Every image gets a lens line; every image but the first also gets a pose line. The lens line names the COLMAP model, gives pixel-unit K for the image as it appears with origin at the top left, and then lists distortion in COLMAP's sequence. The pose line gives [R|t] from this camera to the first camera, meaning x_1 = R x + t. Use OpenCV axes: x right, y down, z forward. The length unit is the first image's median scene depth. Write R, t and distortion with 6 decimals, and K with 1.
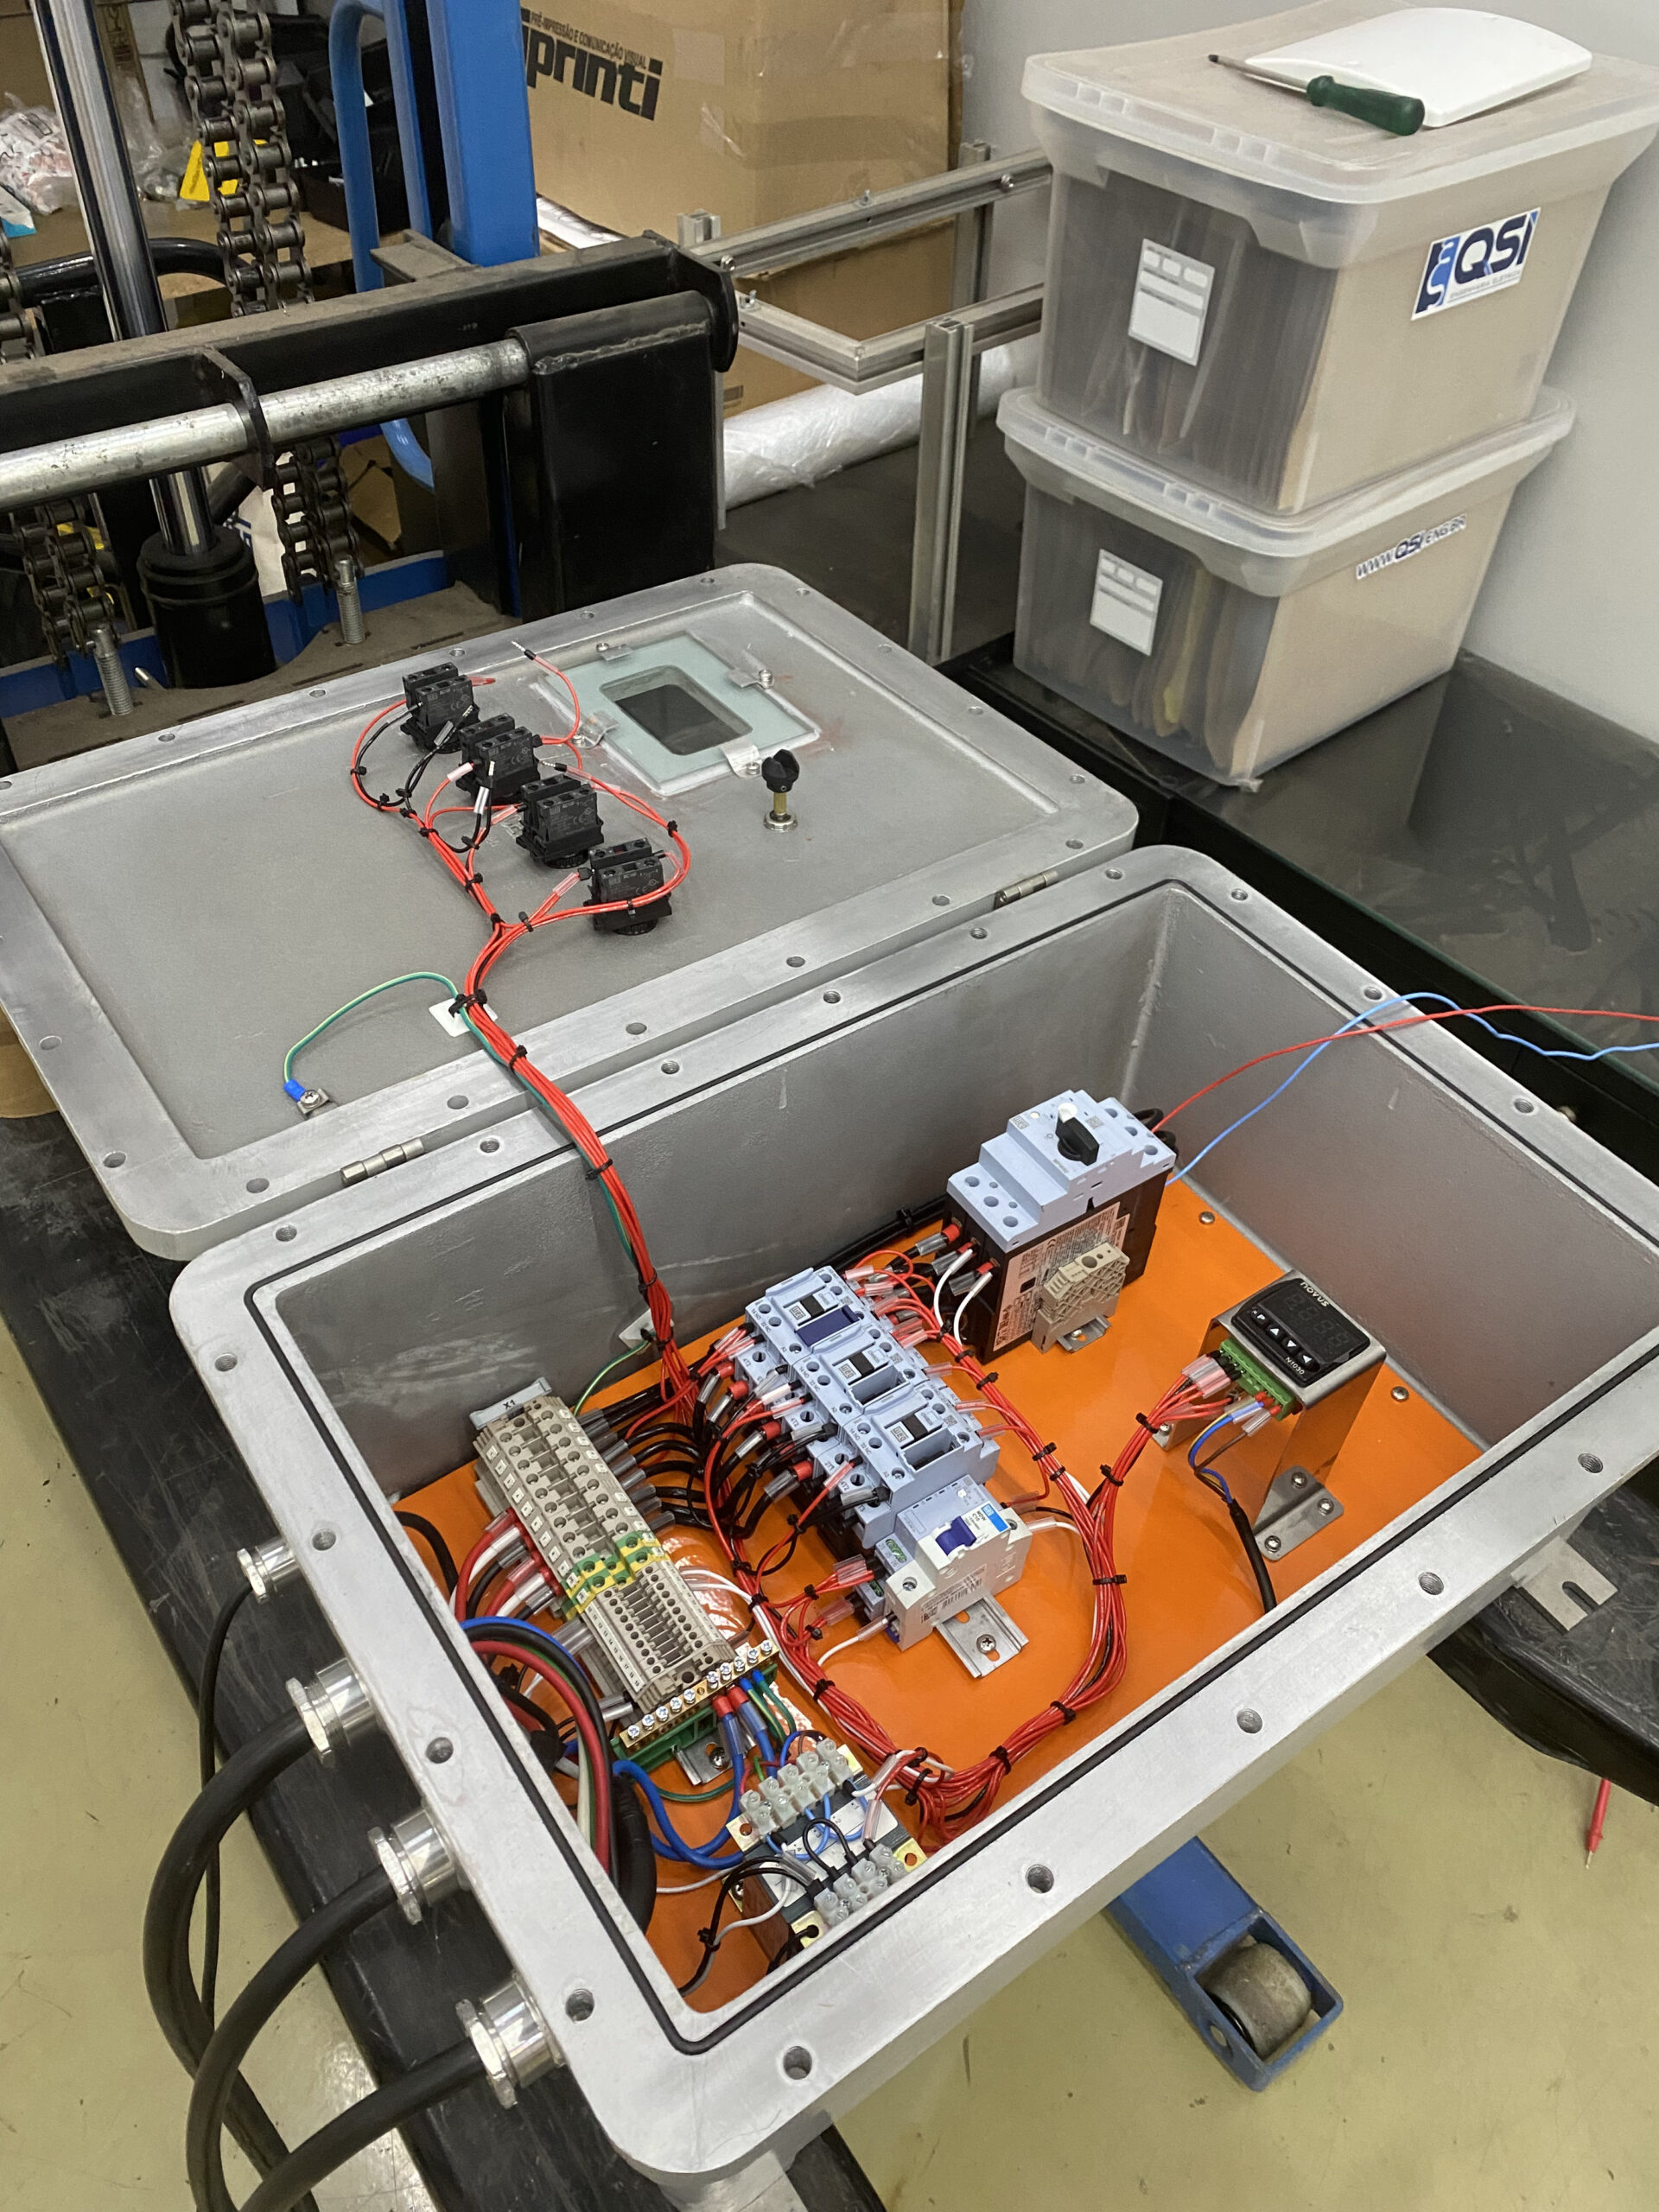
lens RADIAL K [[1689.0, 0, 819.6], [0, 1689.0, 1113.3], [0, 0, 1]] dist [-0.002017, -0.016148]
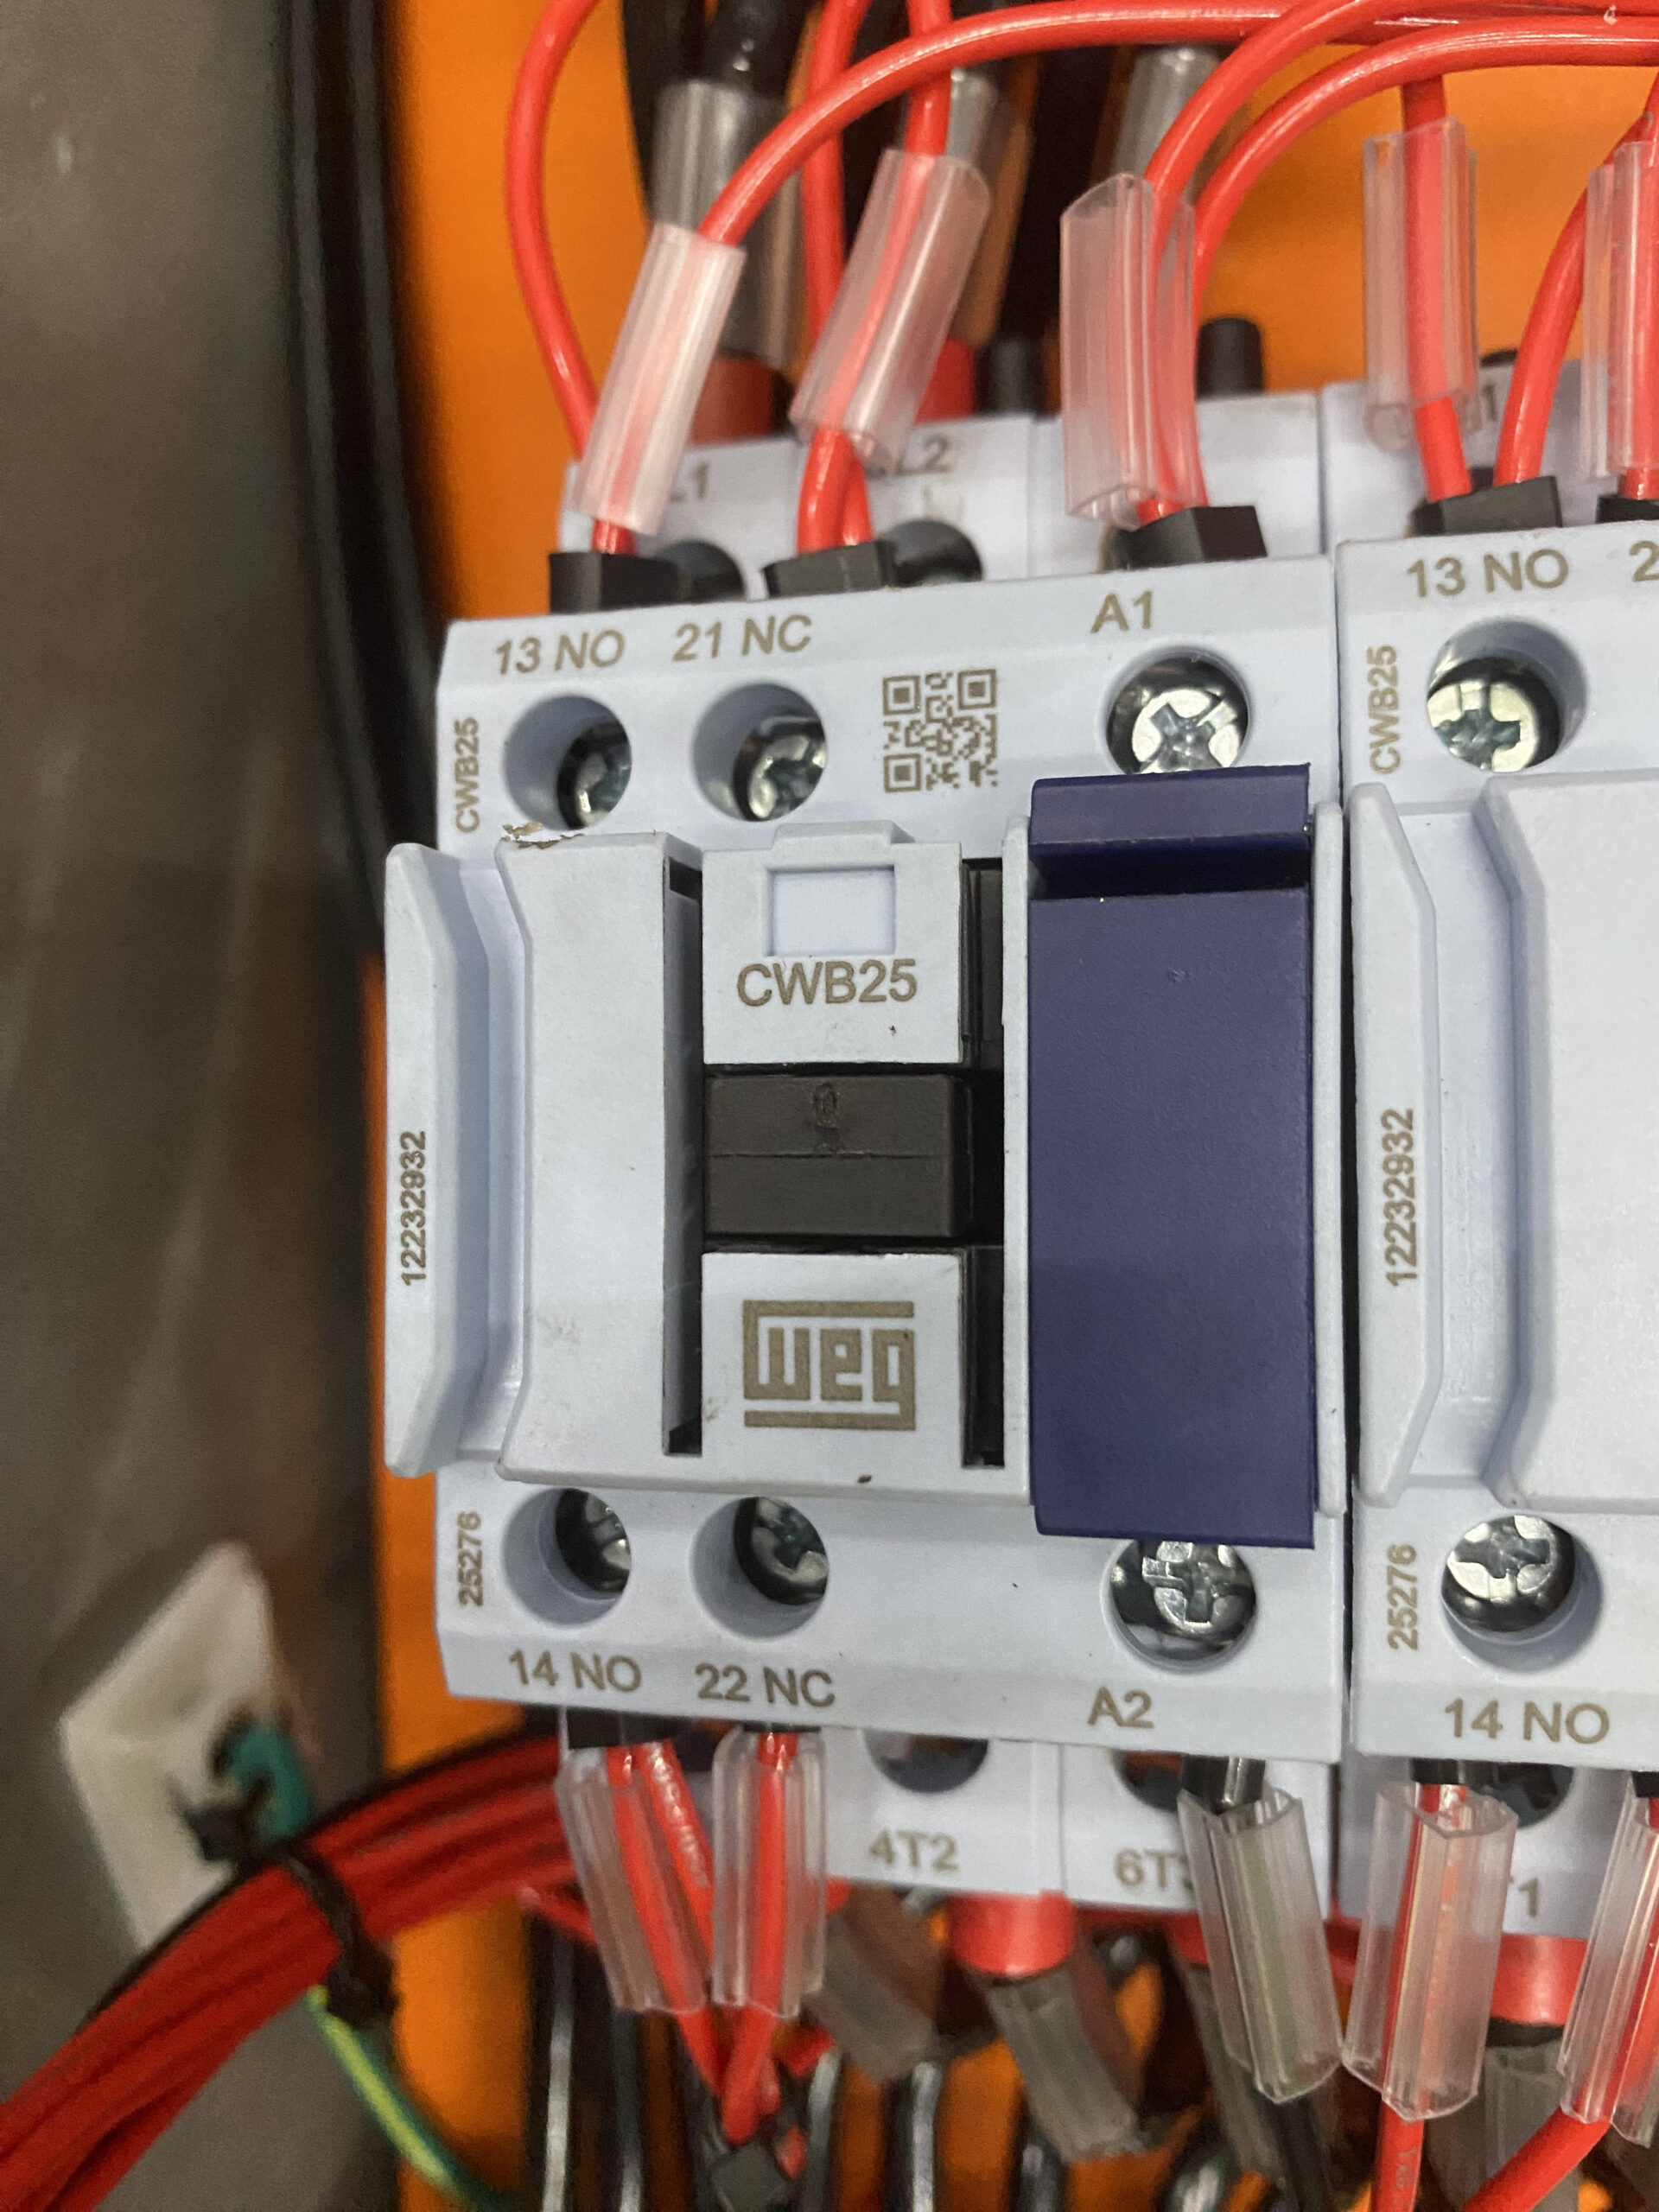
lens RADIAL K [[1686.7, 0, 865.5], [0, 1686.7, 1059.7], [0, 0, 1]] dist [0.012191, -0.023797]
pose [[0.533964, -0.828487, -0.168793, 0.015087], [0.751406, 0.373455, 0.543986, 0.068396], [-0.387649, -0.417301, 0.821942, 0.941029]]
